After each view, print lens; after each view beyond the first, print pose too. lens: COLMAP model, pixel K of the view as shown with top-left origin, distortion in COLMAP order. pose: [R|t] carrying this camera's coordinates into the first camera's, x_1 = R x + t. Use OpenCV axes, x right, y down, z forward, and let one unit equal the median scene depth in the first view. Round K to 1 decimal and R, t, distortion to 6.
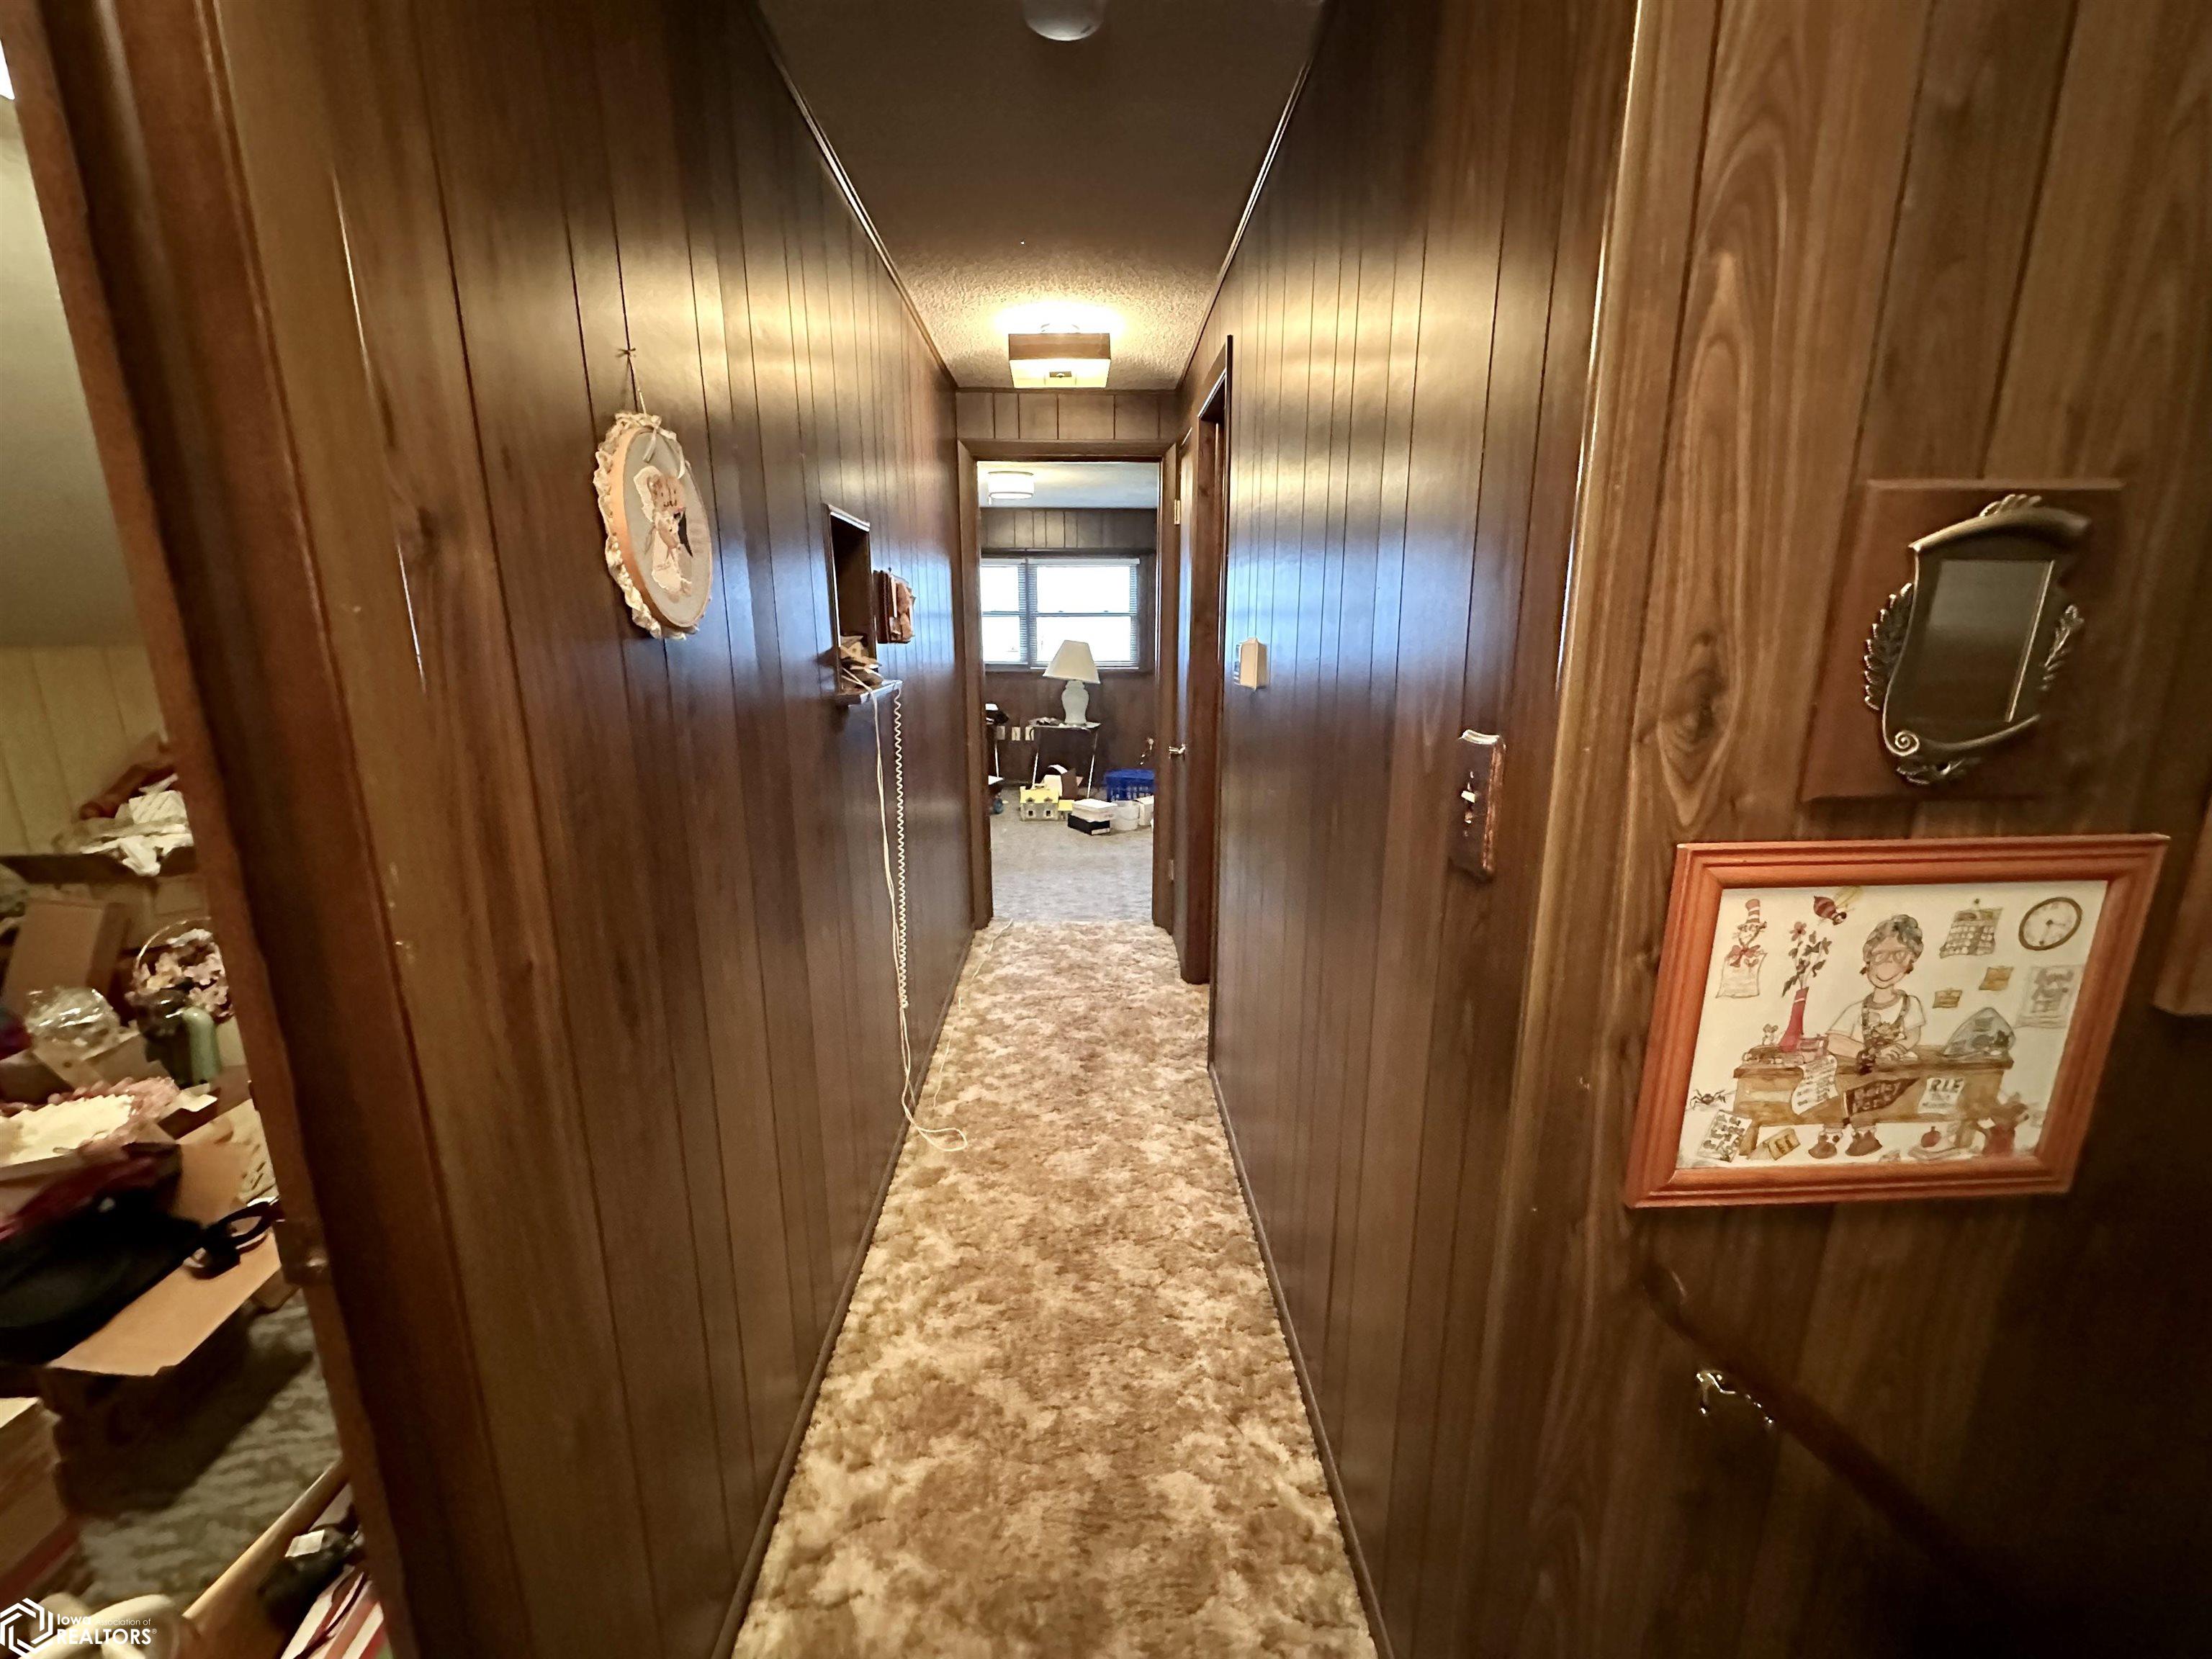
lens RADIAL K [[877.9, 0, 1109.1], [0, 877.9, 832.4], [0, 0, 1]] dist [-0.003604, 0.000460]
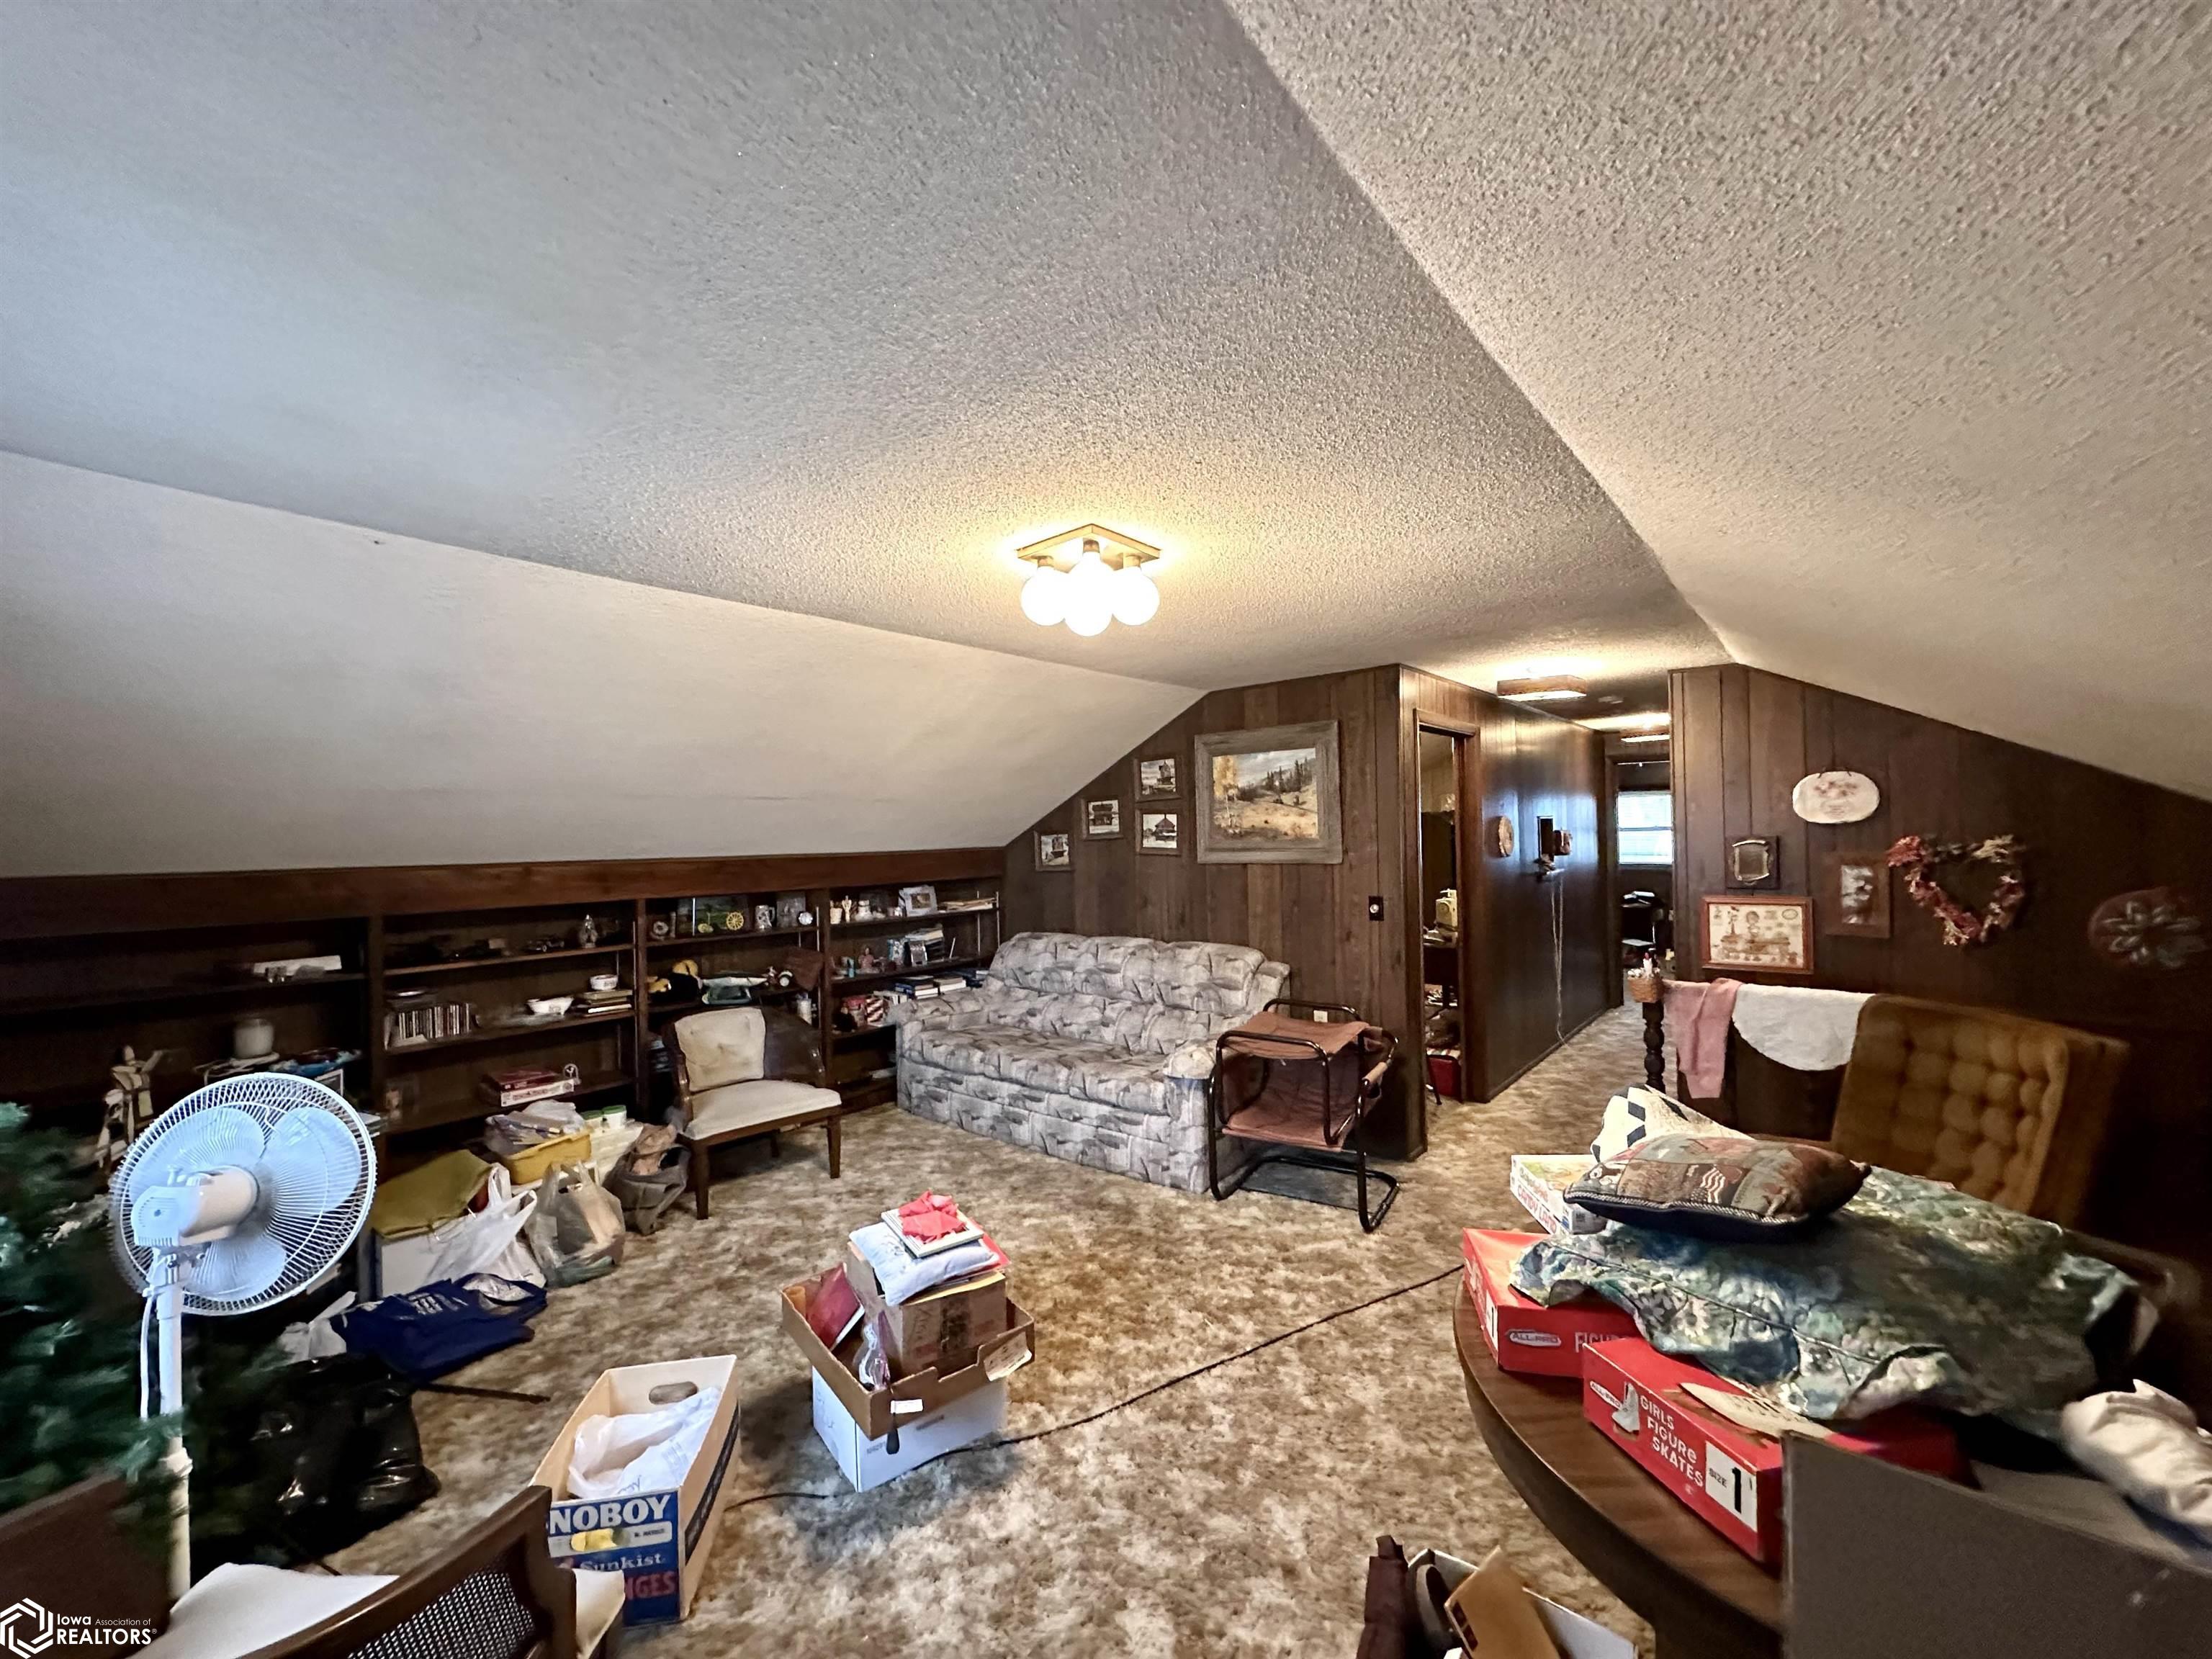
lens RADIAL K [[877.9, 0, 1104.8], [0, 877.9, 827.6], [0, 0, 1]] dist [-0.003604, 0.000460]
pose [[0.735643, -0.016468, -0.677170, 0.757424], [-0.137714, 0.975190, -0.173321, 0.499739], [0.663223, 0.220758, 0.715123, -2.597377]]
